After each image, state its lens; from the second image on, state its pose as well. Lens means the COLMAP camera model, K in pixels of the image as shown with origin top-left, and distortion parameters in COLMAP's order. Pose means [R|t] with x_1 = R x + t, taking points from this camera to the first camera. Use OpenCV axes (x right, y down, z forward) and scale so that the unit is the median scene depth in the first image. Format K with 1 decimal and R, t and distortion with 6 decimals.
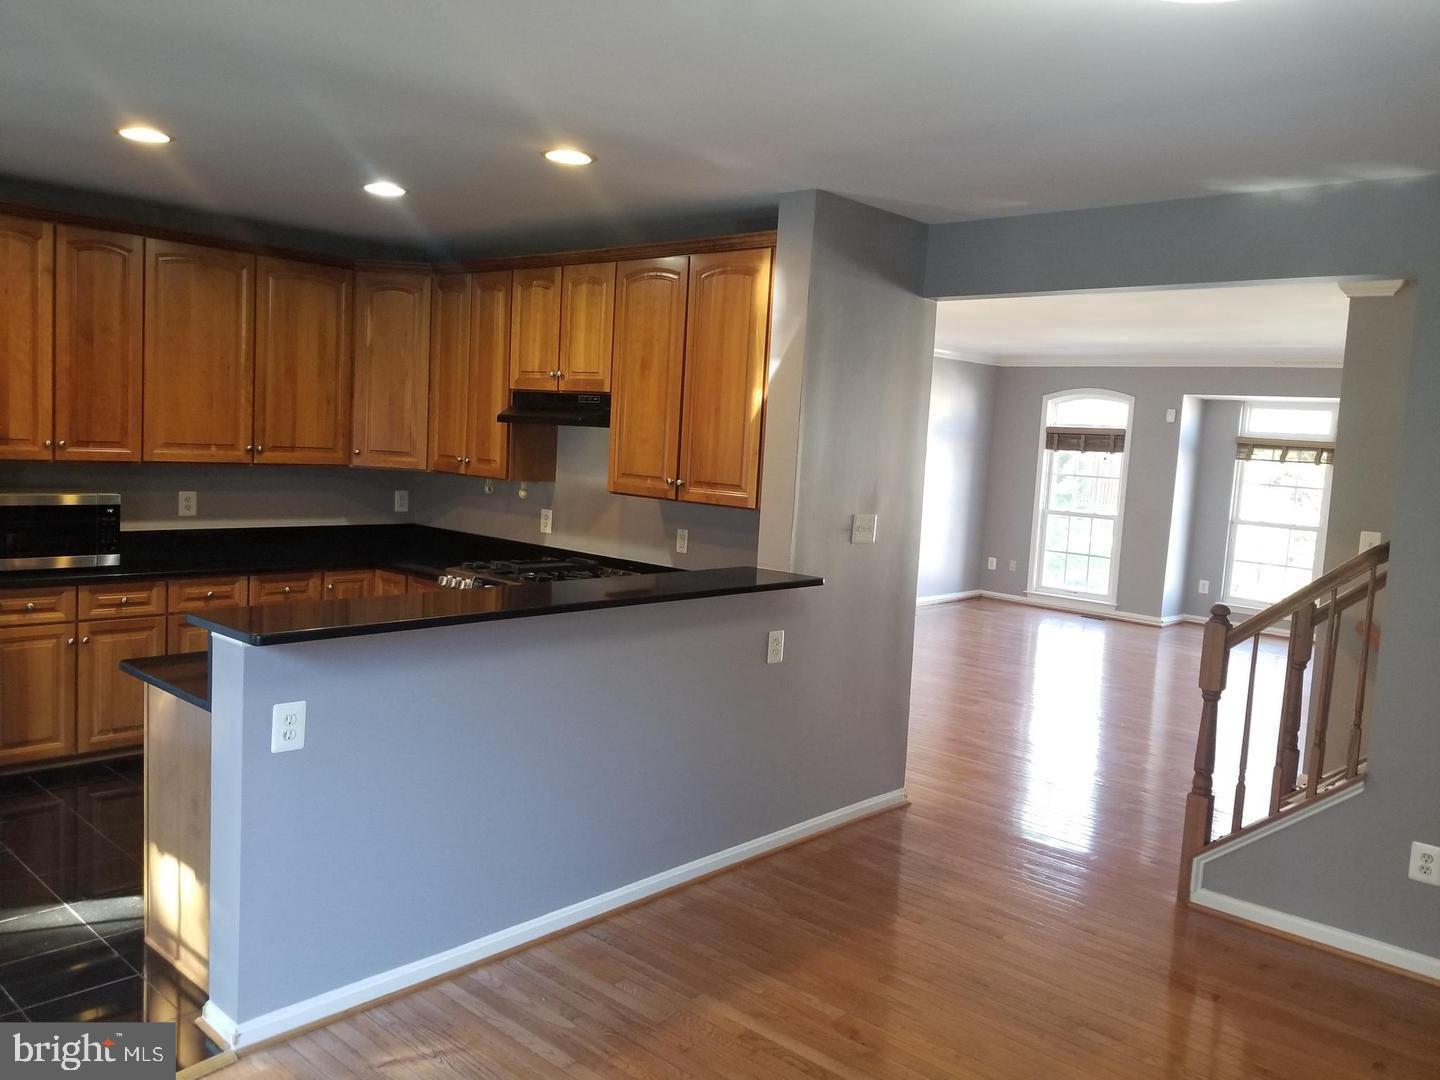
lens RADIAL K [[1133.6, 0, 690.4], [0, 1133.6, 538.7], [0, 0, 1]] dist [0.047349, -0.037640]
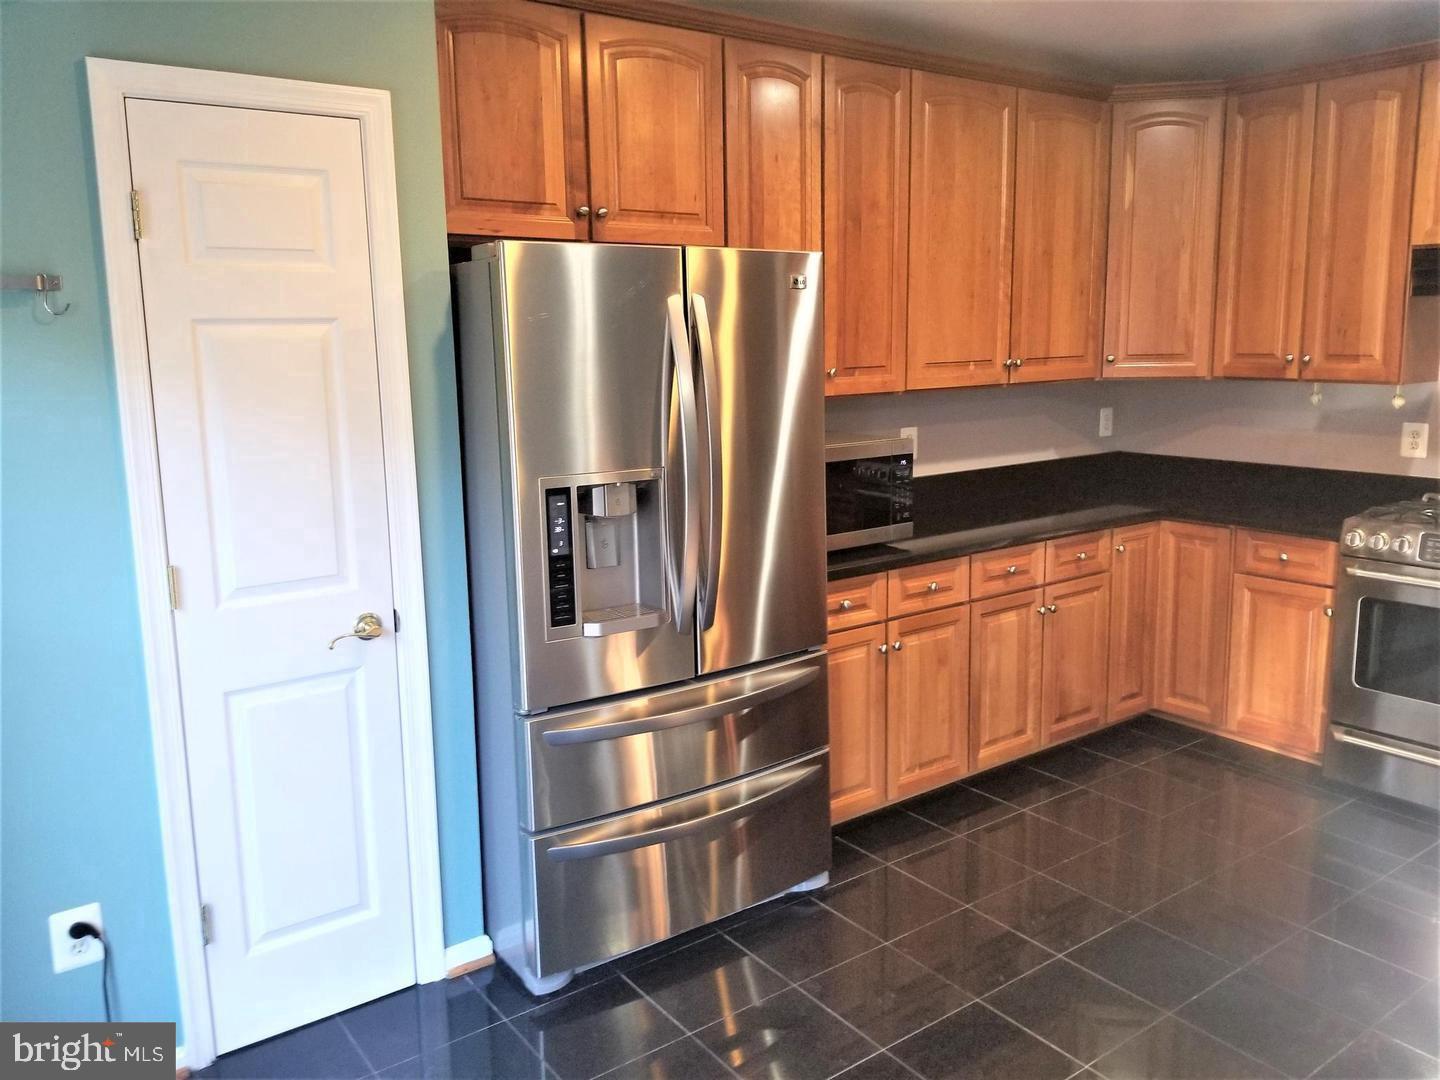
lens RADIAL K [[1133.6, 0, 736.8], [0, 1133.6, 513.0], [0, 0, 1]] dist [0.047349, -0.037640]
pose [[0.984018, -0.043909, -0.172570, -0.462309], [0.054112, 0.997026, 0.054871, -0.035204], [0.169648, -0.063332, 0.983468, 0.270408]]
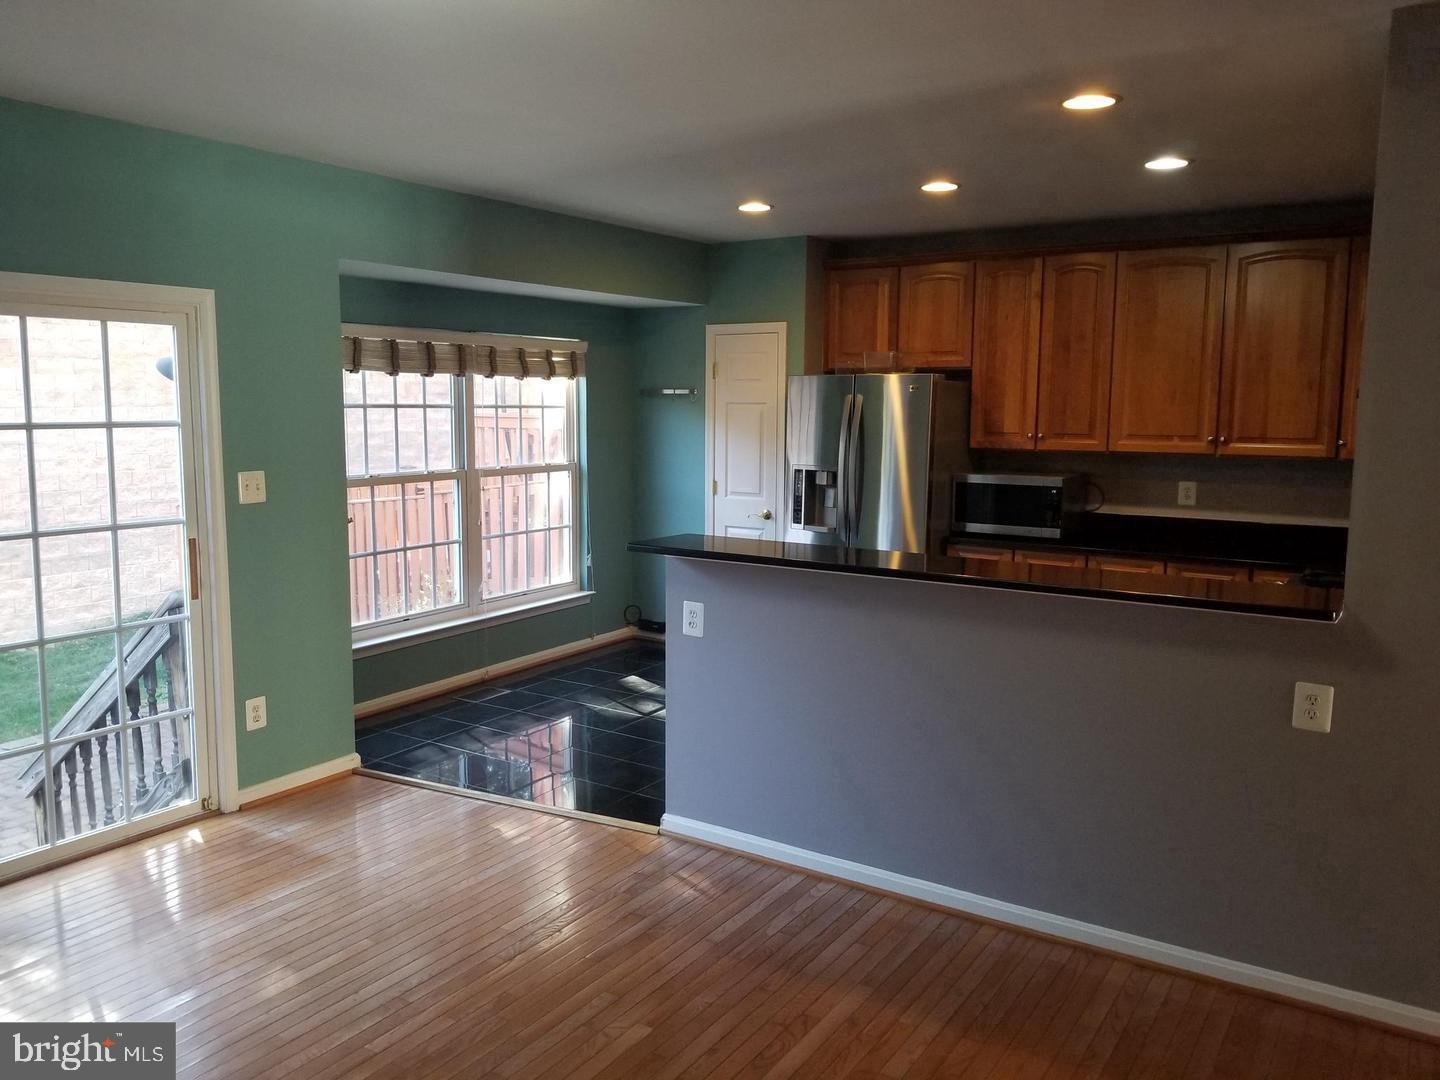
lens RADIAL K [[1133.6, 0, 705.0], [0, 1133.6, 546.2], [0, 0, 1]] dist [0.047349, -0.037640]
pose [[0.161729, 0.077140, -0.983816, 0.568435], [-0.089758, 0.993958, 0.063180, -0.009971], [0.982745, 0.078087, 0.167675, 0.427080]]
